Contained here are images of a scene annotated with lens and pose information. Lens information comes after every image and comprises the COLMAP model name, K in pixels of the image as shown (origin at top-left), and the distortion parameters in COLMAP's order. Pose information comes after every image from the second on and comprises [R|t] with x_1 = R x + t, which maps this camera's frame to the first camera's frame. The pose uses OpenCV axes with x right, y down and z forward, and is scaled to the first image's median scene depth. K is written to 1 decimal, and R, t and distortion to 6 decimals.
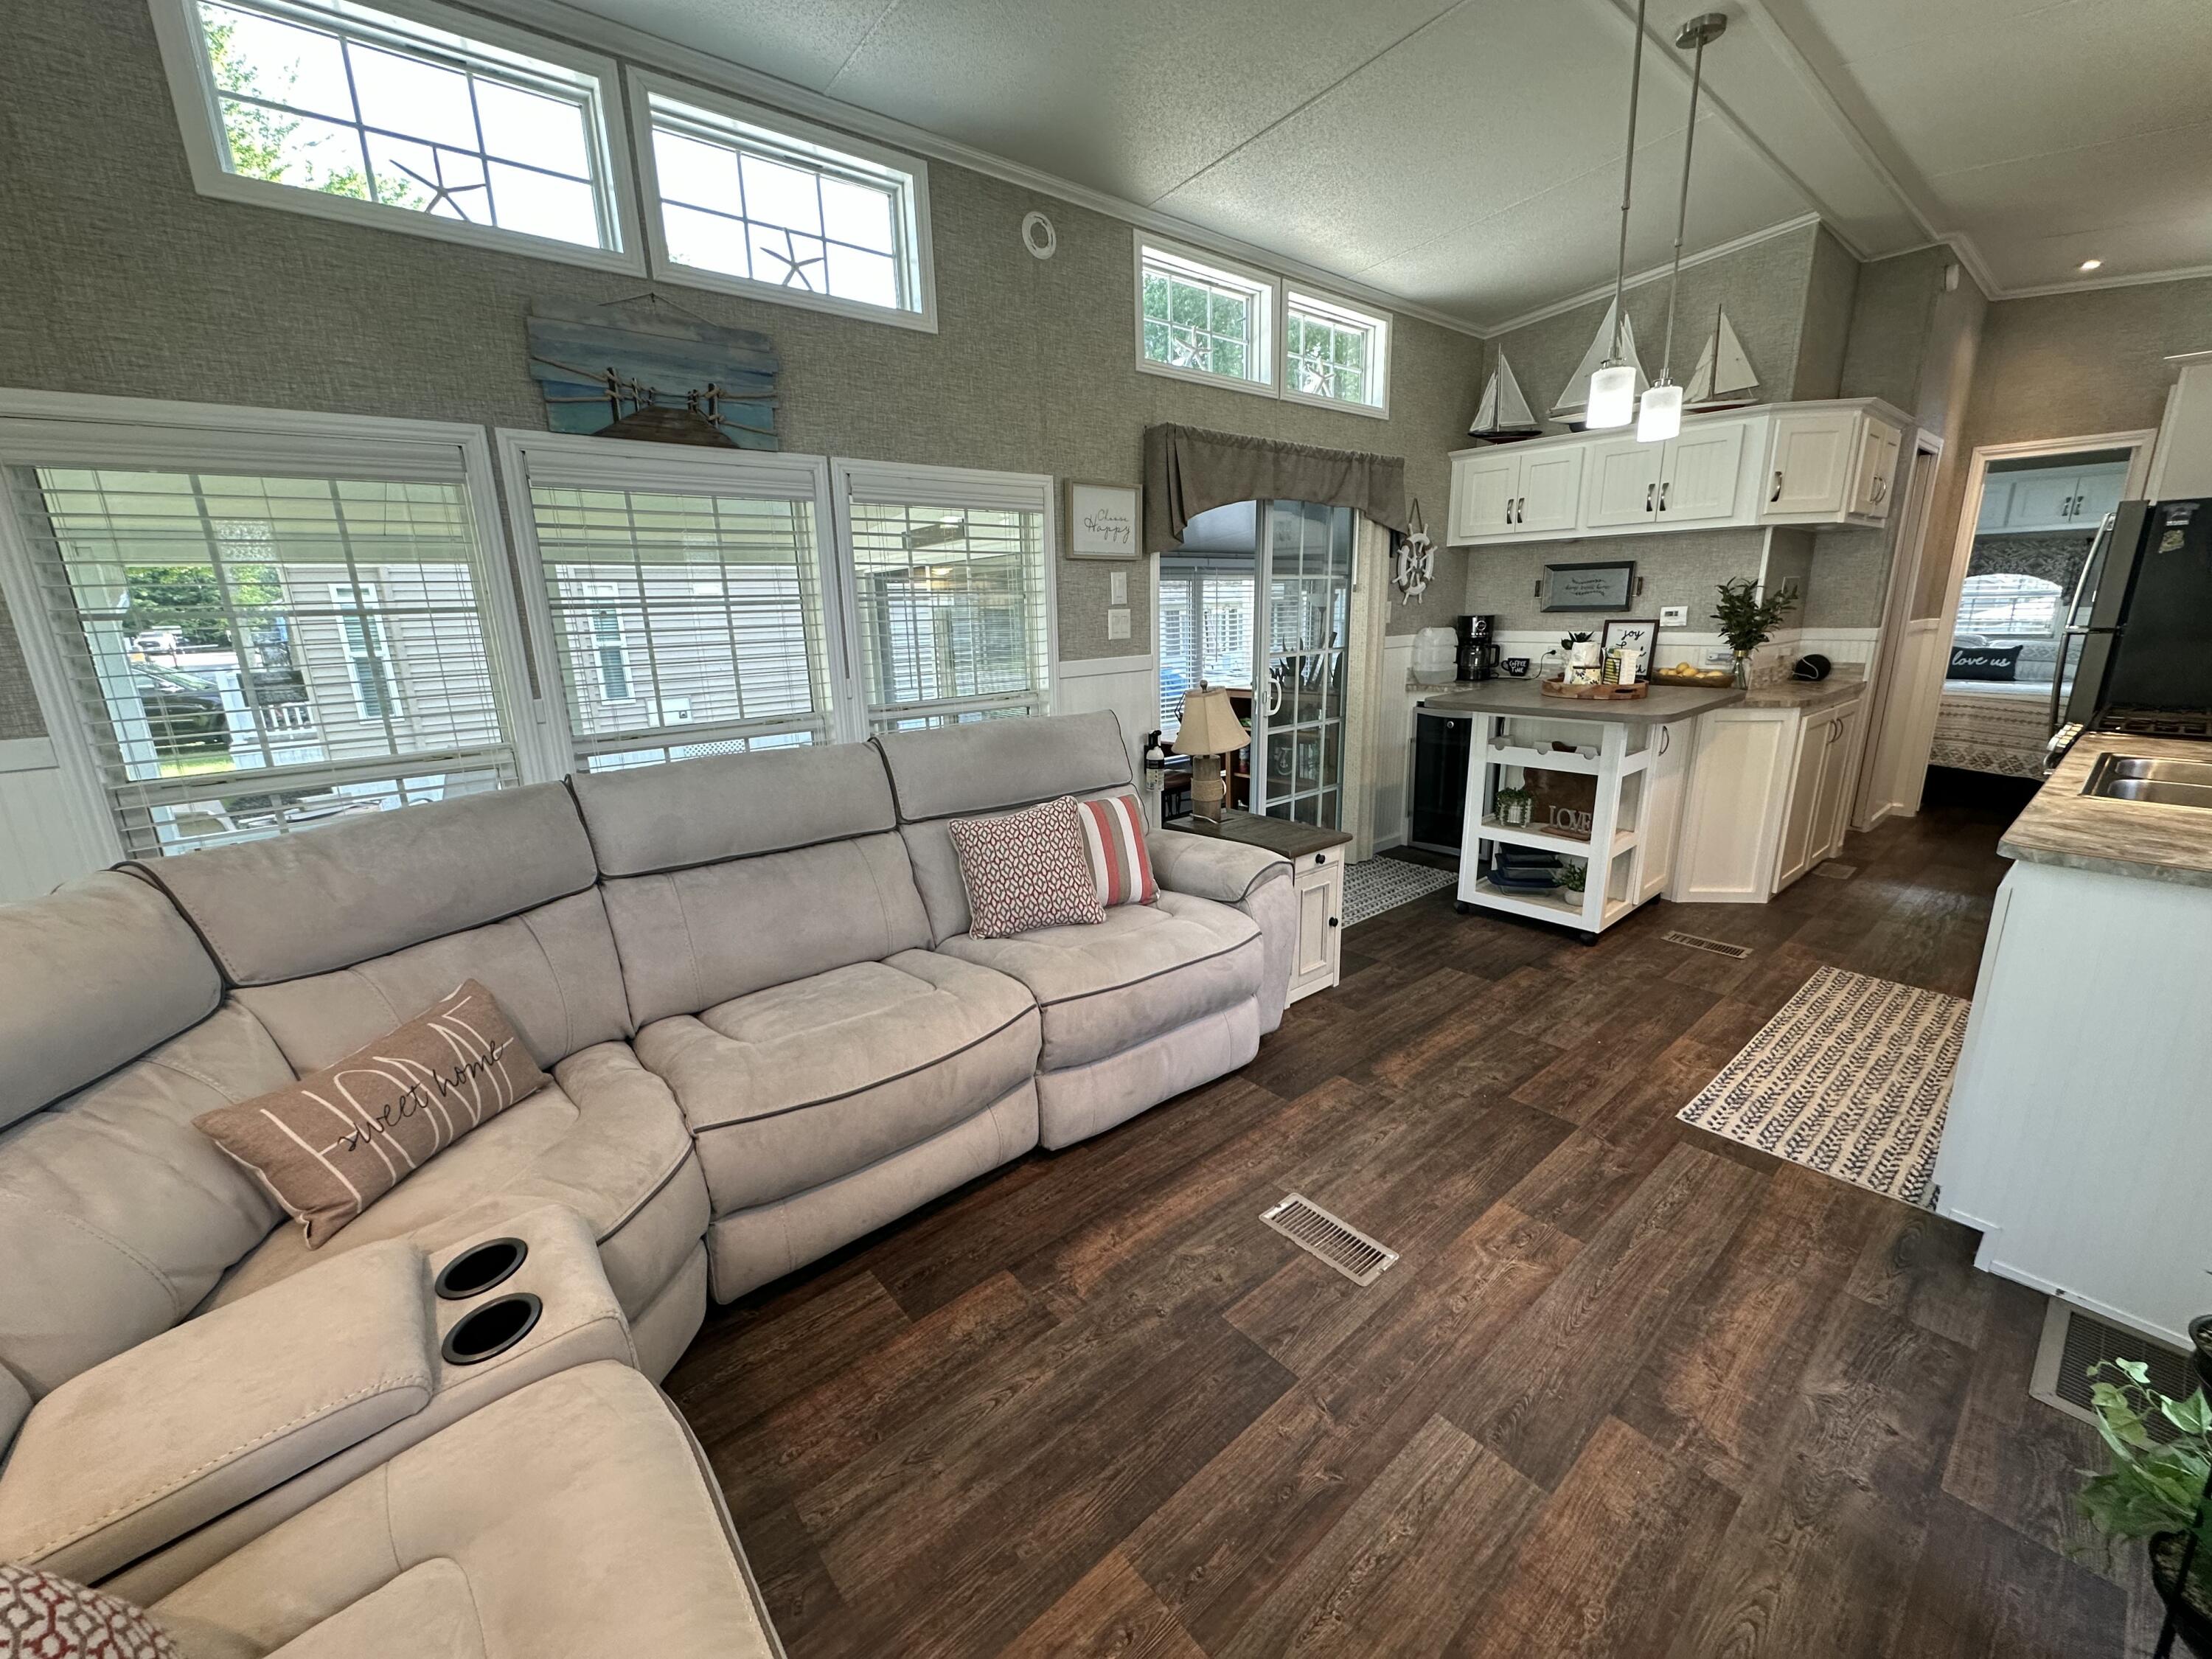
lens RADIAL K [[880.7, 0, 1106.4], [0, 880.7, 826.4], [0, 0, 1]] dist [-0.001897, 0.000504]
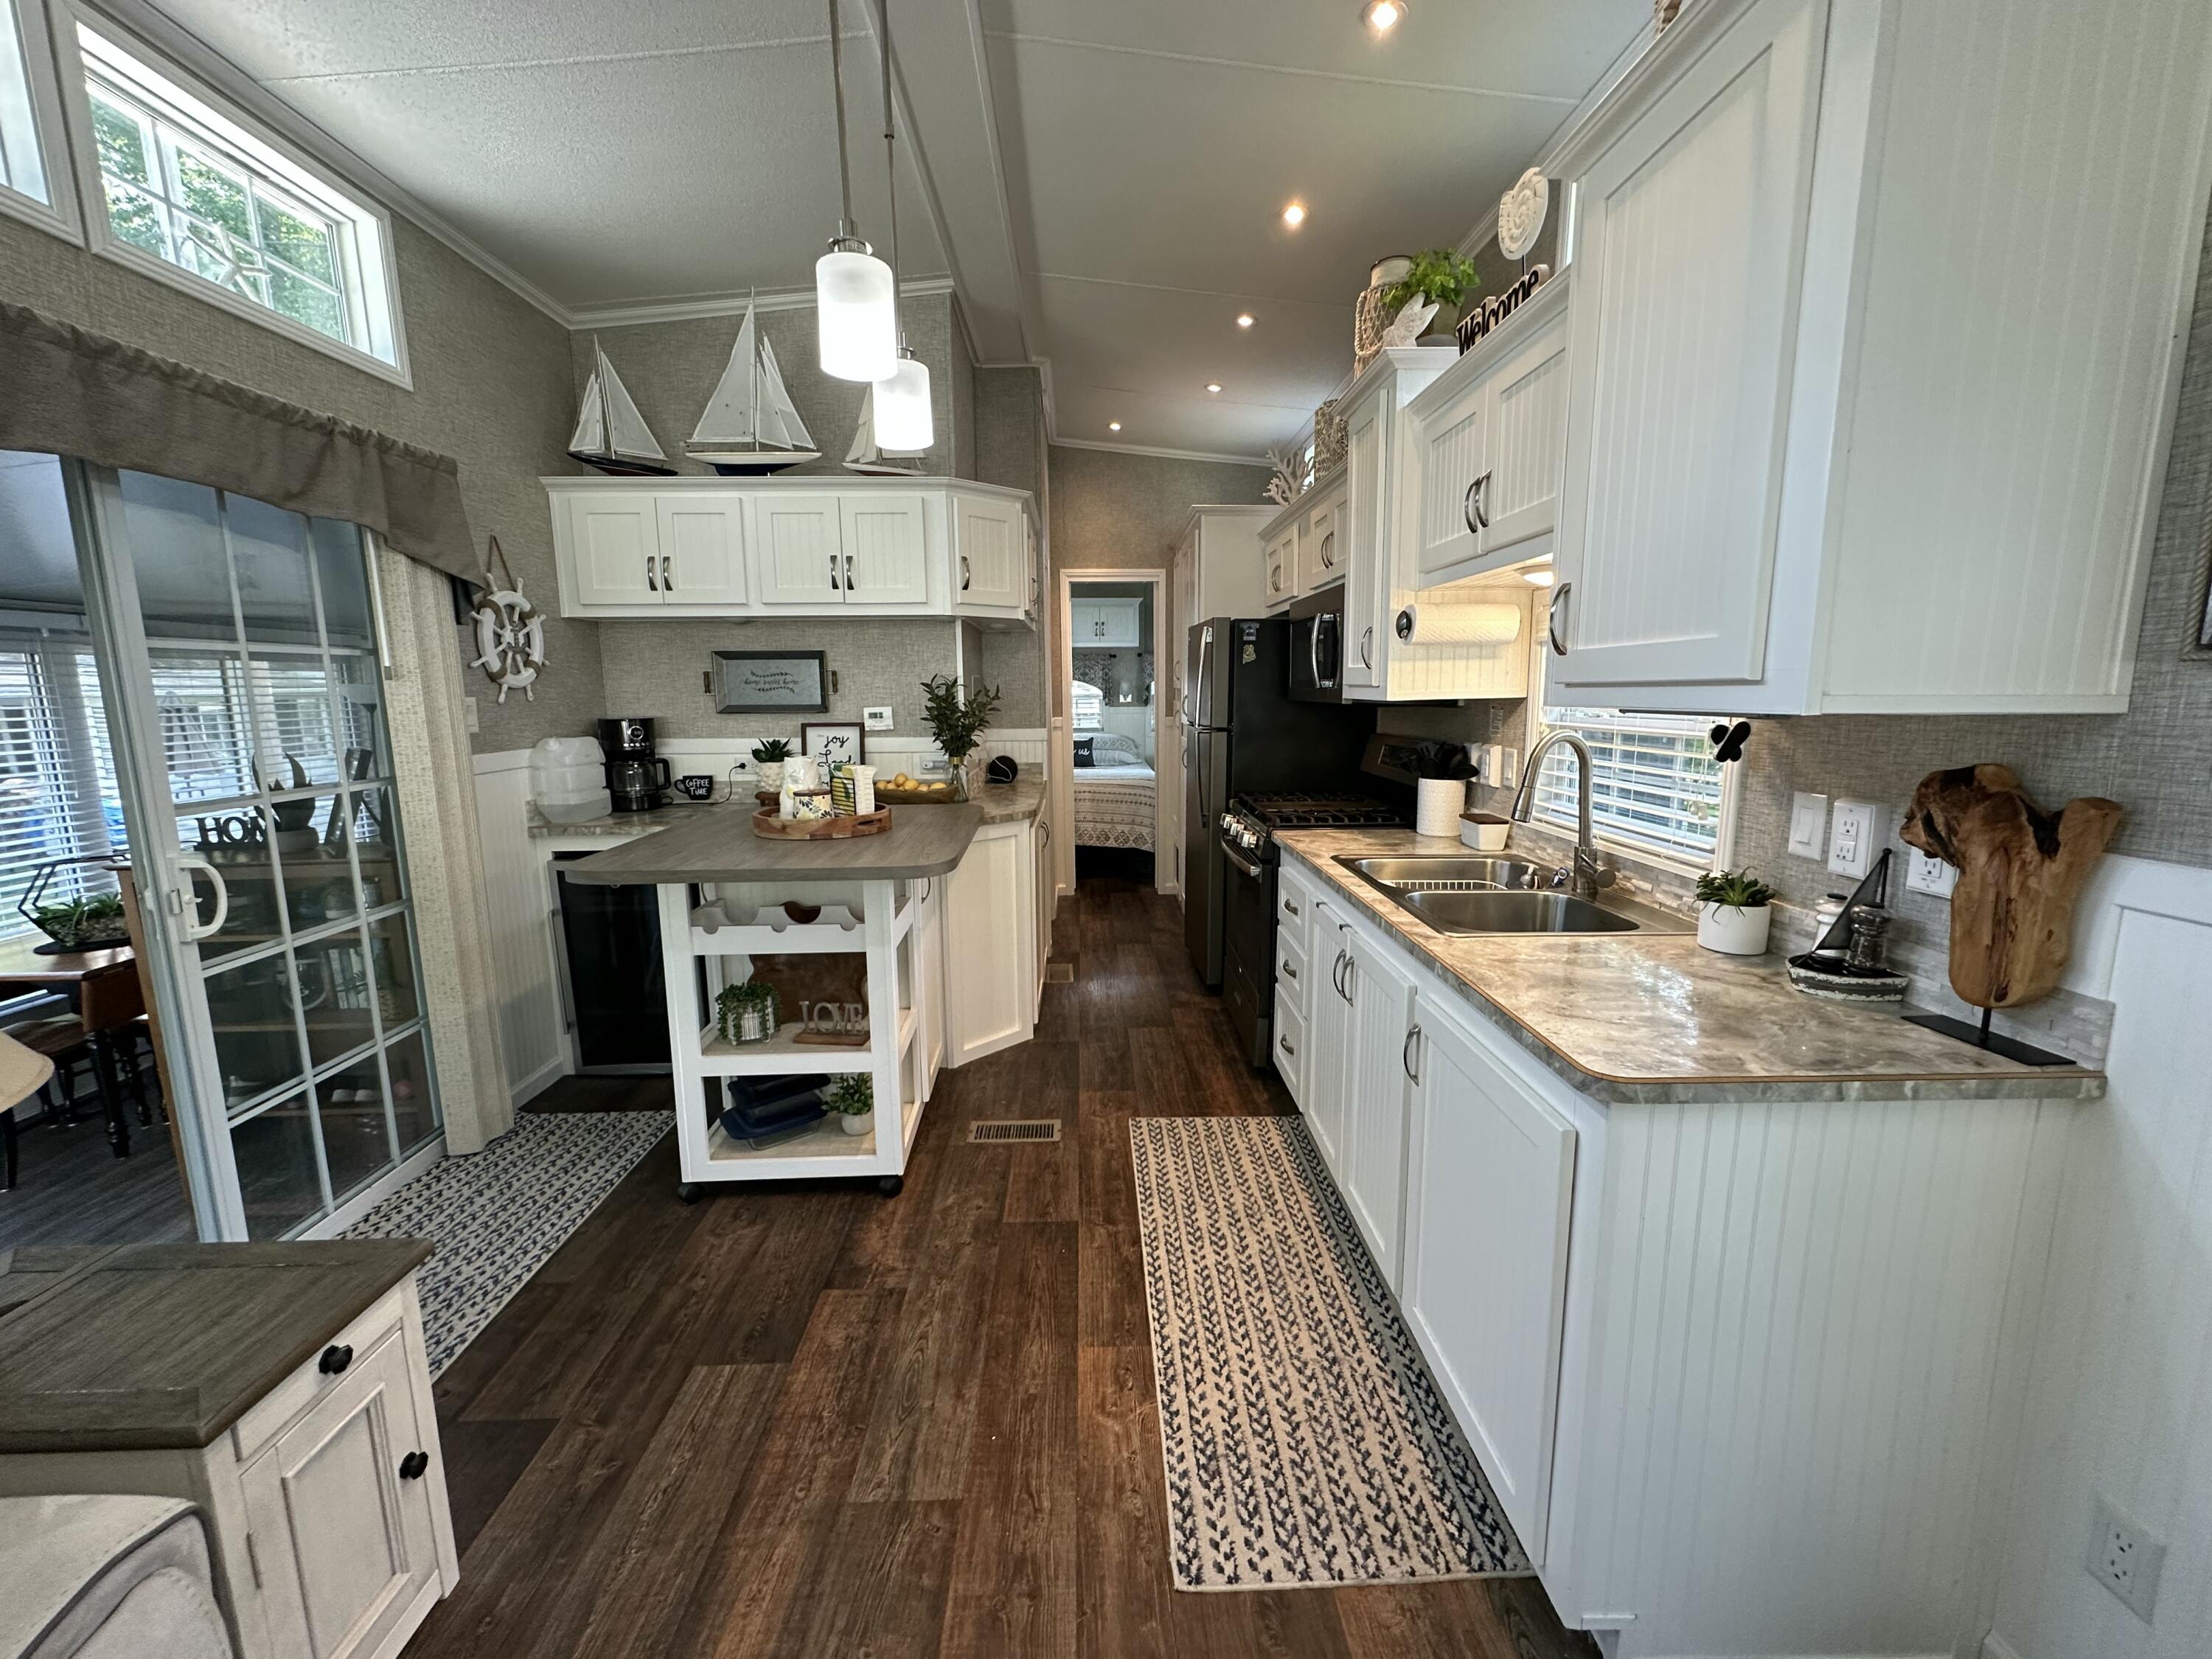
lens RADIAL K [[880.7, 0, 1105.9], [0, 880.7, 828.1], [0, 0, 1]] dist [-0.001897, 0.000504]
pose [[0.623263, -0.104865, 0.774950, 0.154636], [0.184133, 0.982785, -0.015103, -0.105217], [-0.760025, 0.152107, 0.631843, 0.405801]]
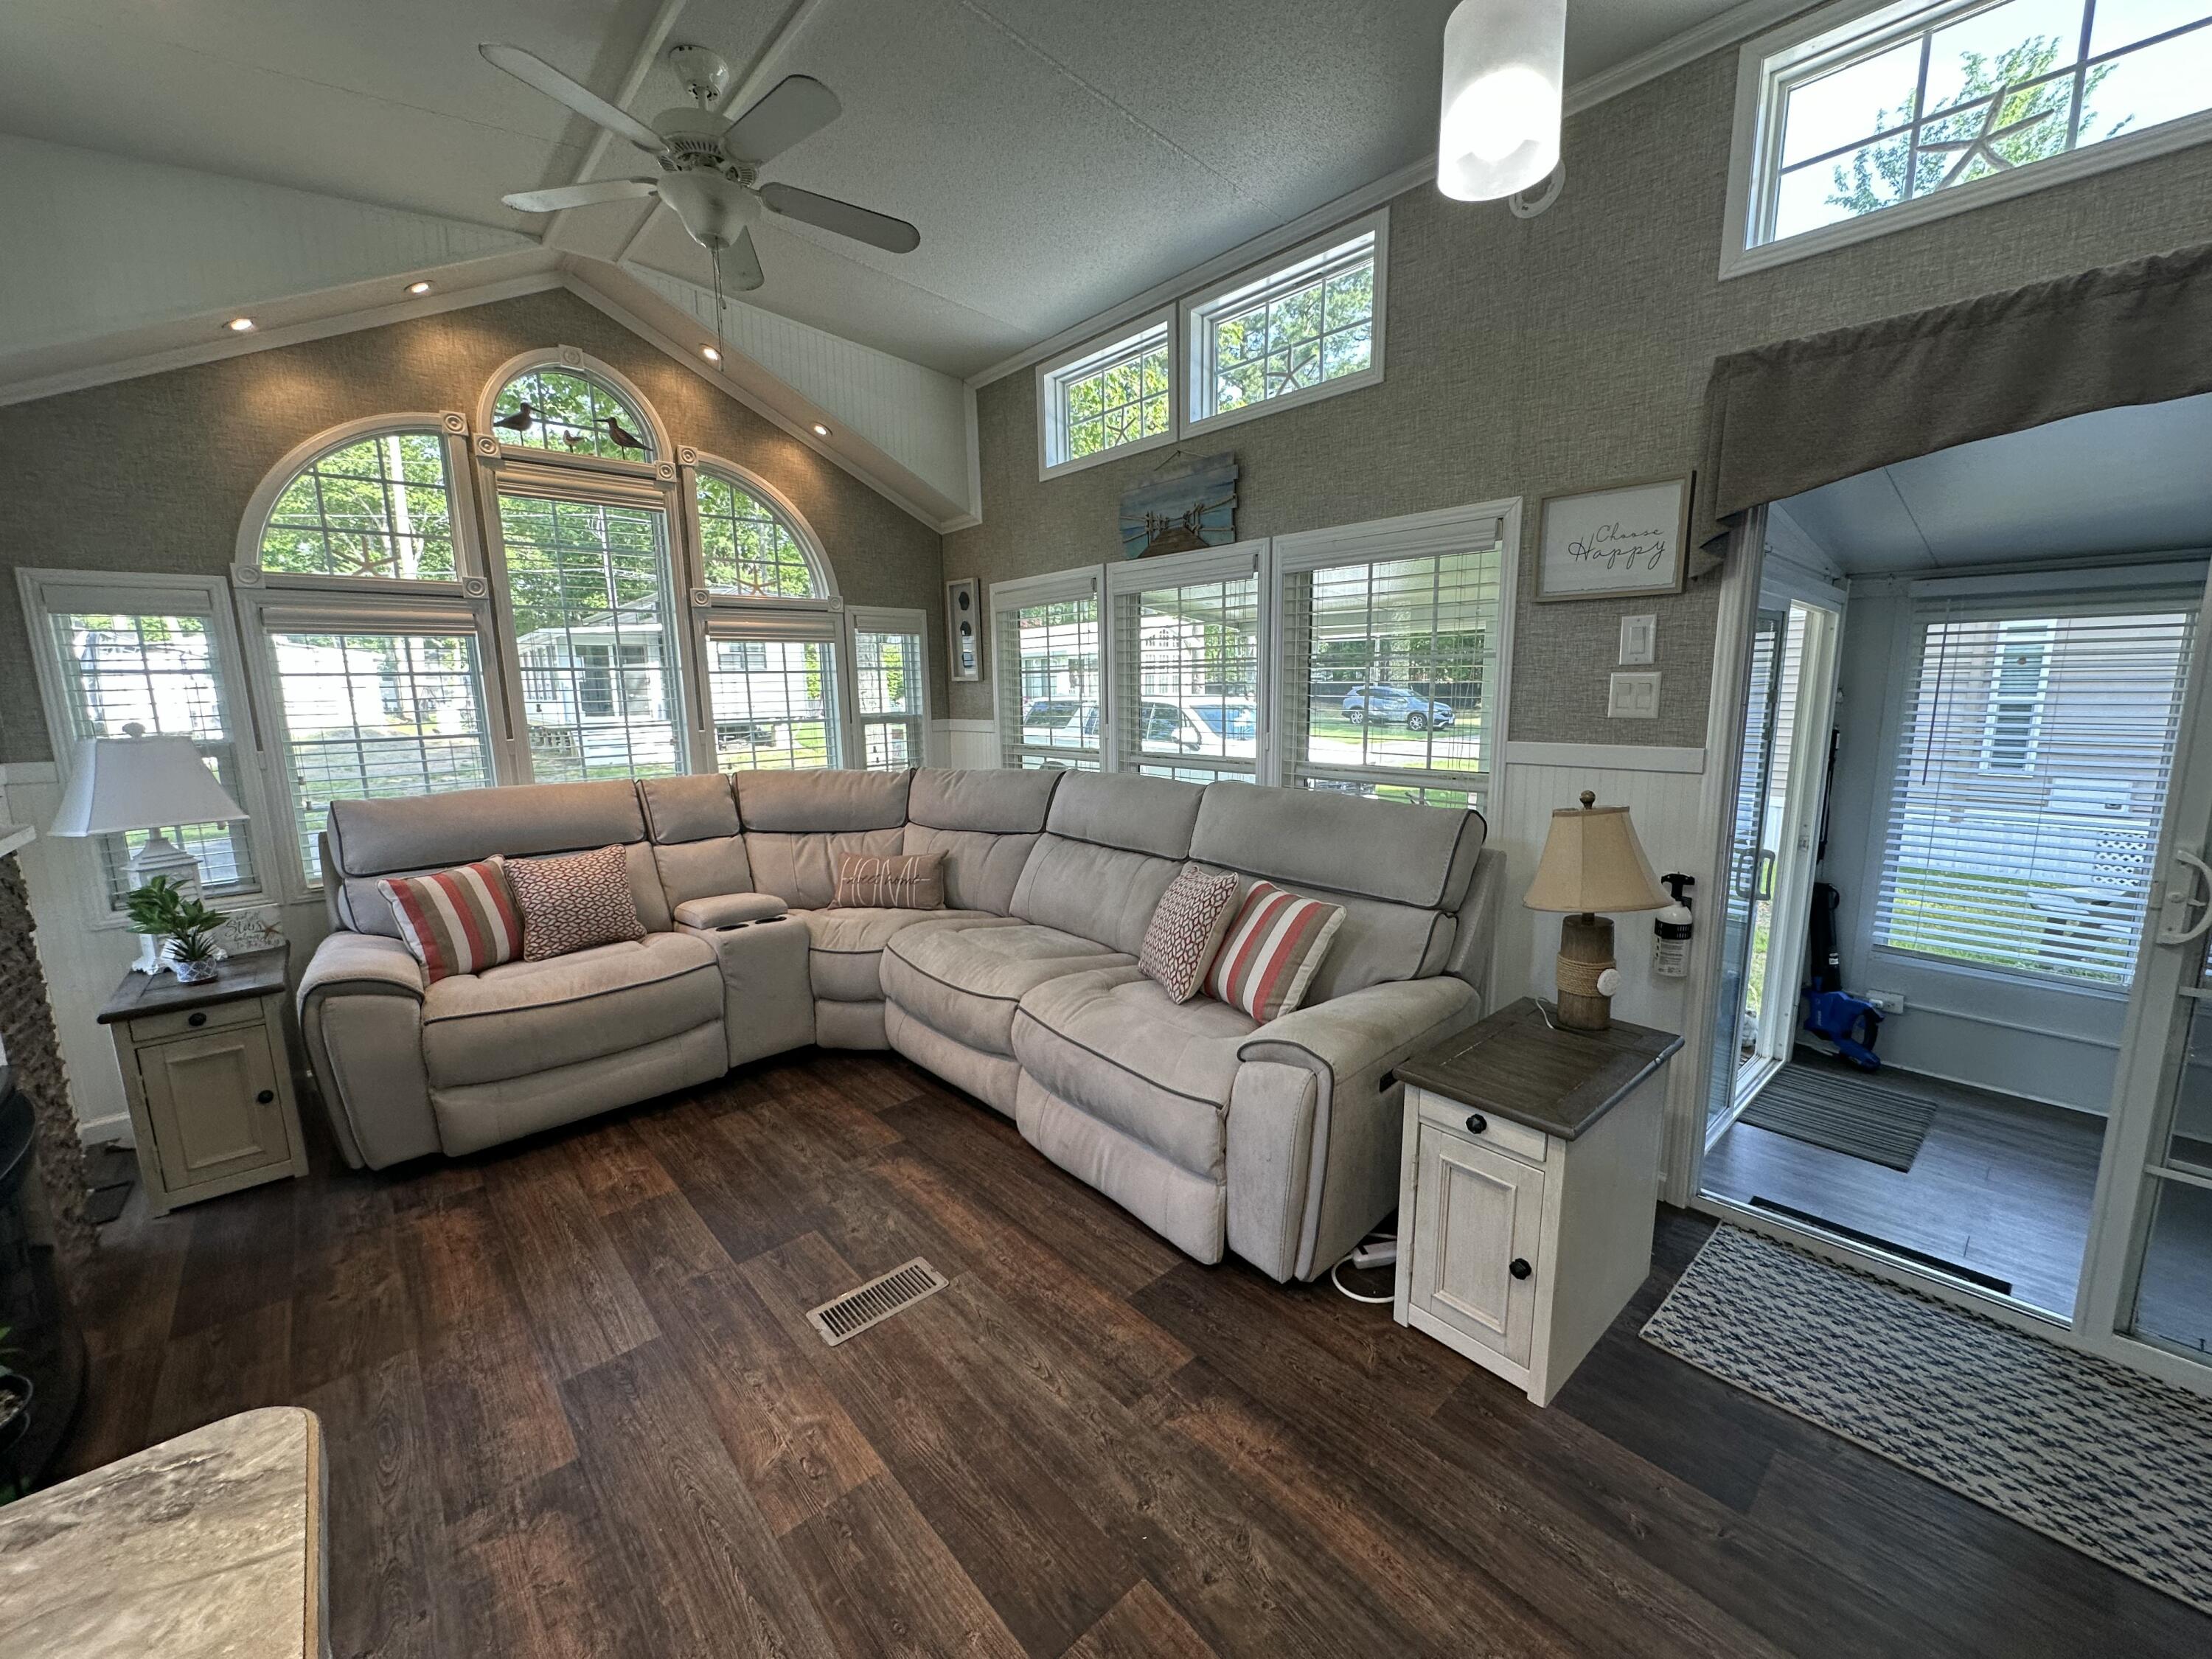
lens RADIAL K [[880.7, 0, 1107.3], [0, 880.7, 827.2], [0, 0, 1]] dist [-0.001897, 0.000504]
pose [[0.029906, 0.187648, -0.981781, 0.641113], [-0.231369, 0.956844, 0.175834, -0.159882], [0.972406, 0.221896, 0.072031, 0.595893]]
